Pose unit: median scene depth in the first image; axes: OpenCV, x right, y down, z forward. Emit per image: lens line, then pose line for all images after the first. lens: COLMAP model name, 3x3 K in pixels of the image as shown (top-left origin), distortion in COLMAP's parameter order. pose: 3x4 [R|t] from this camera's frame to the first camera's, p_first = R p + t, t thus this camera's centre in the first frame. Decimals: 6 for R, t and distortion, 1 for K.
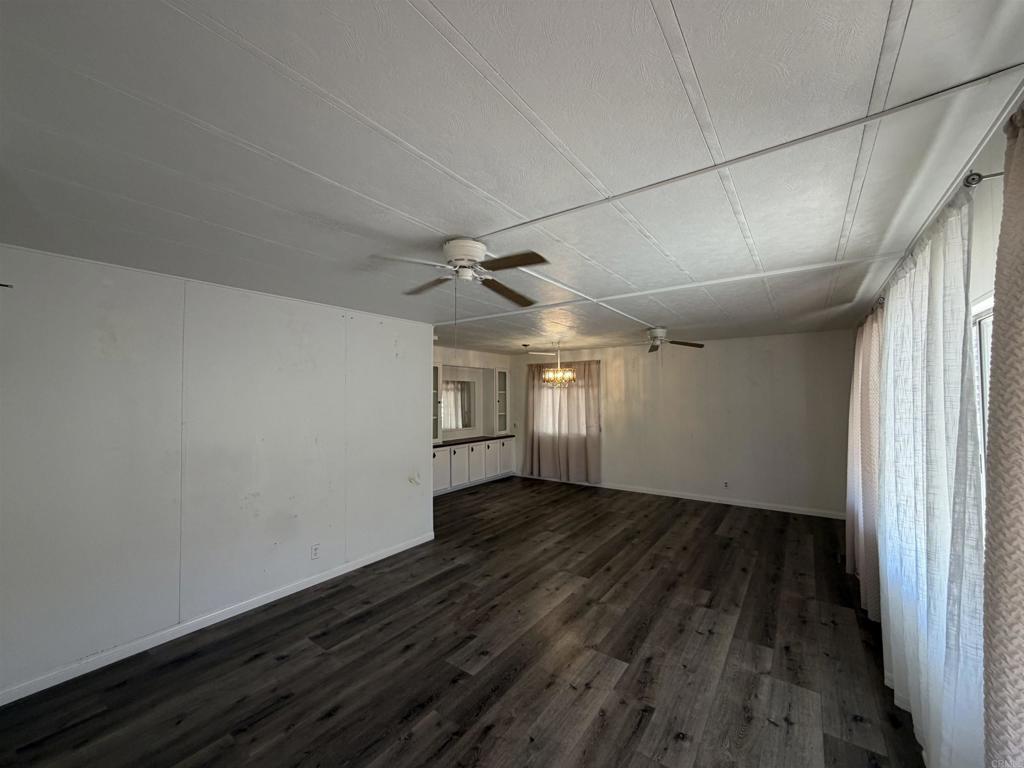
lens RADIAL K [[409.8, 0, 513.7], [0, 409.8, 392.5], [0, 0, 1]] dist [-0.003548, 0.000569]
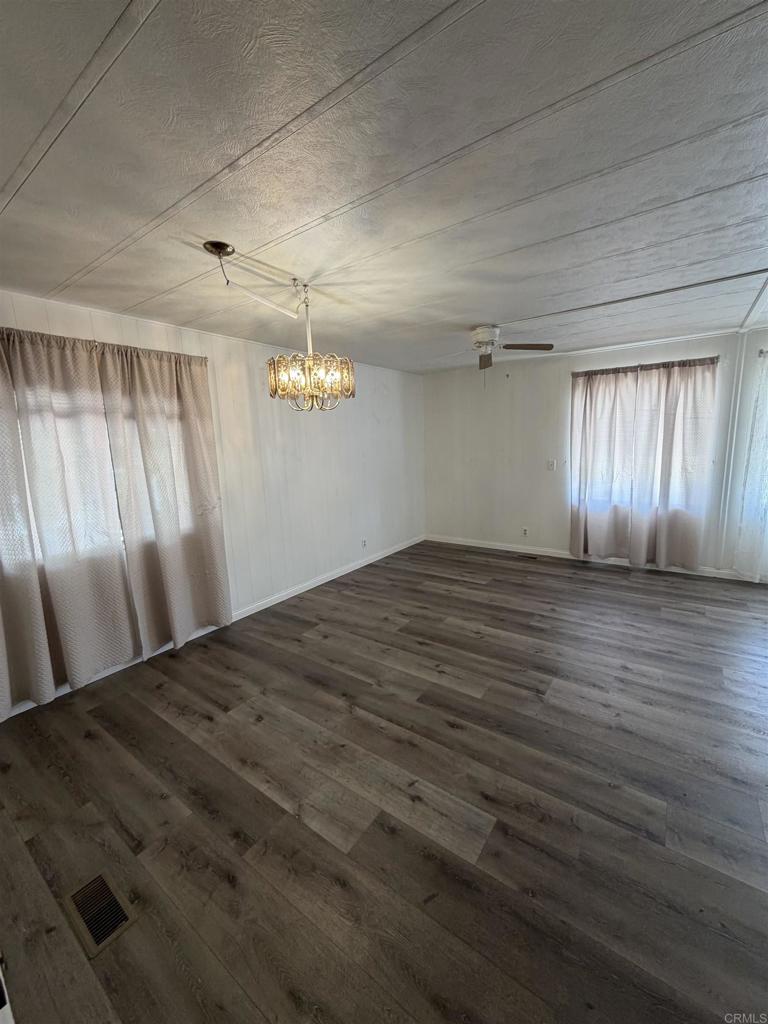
lens RADIAL K [[409.8, 0, 386.3], [0, 409.8, 509.0], [0, 0, 1]] dist [-0.003548, 0.000569]
pose [[0.004950, -0.165677, 0.986168, -0.354214], [0.026350, 0.985859, 0.165493, 0.022544], [-0.999641, 0.025166, 0.009245, 1.123590]]
